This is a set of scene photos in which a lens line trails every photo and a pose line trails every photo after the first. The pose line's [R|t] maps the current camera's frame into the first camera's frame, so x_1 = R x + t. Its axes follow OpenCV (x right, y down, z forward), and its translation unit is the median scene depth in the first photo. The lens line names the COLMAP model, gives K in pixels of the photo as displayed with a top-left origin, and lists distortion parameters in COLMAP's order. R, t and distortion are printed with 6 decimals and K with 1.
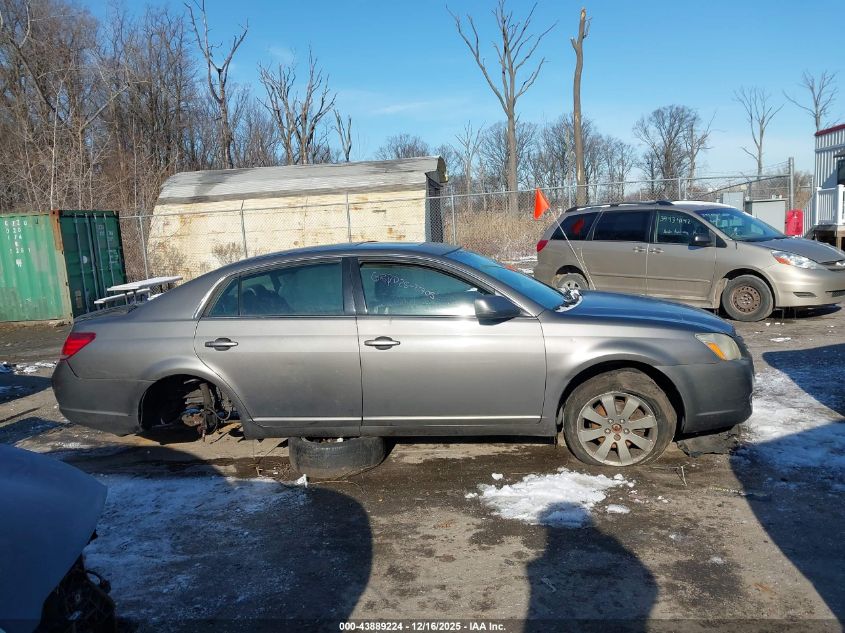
lens RADIAL K [[650.5, 0, 417.5], [0, 650.5, 321.4], [0, 0, 1]] dist [0.012676, -0.000038]
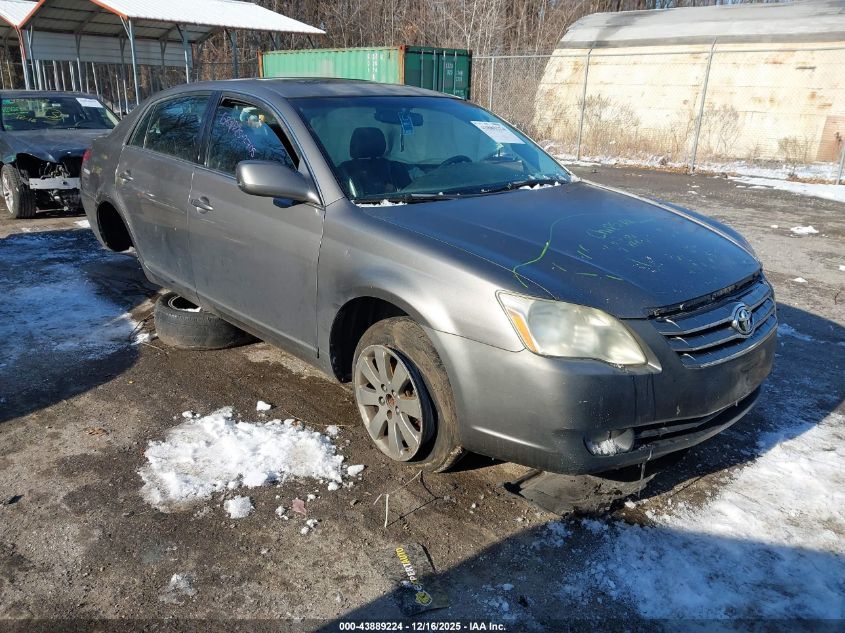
lens RADIAL K [[650.5, 0, 417.5], [0, 650.5, 321.4], [0, 0, 1]] dist [0.012676, -0.000038]
pose [[0.780263, 0.279829, -0.559361, 0.603798], [-0.156848, 0.953298, 0.258112, -0.073430], [0.605465, -0.113661, 0.787714, 0.477205]]
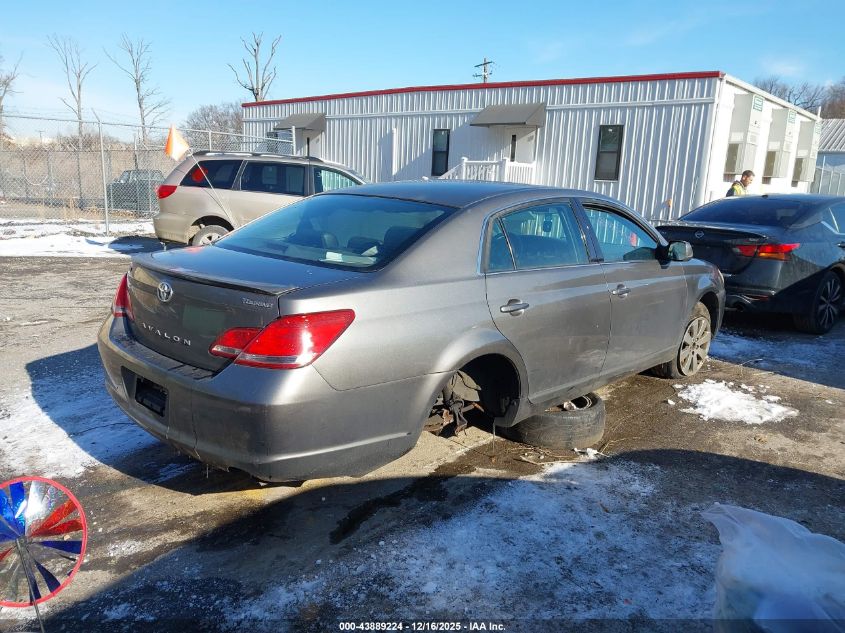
lens RADIAL K [[650.5, 0, 417.5], [0, 650.5, 321.4], [0, 0, 1]] dist [0.012676, -0.000038]
pose [[0.568585, -0.095522, 0.817060, -0.958661], [0.042244, 0.995315, 0.086965, -0.018403], [-0.821539, -0.014931, 0.569957, 0.653720]]
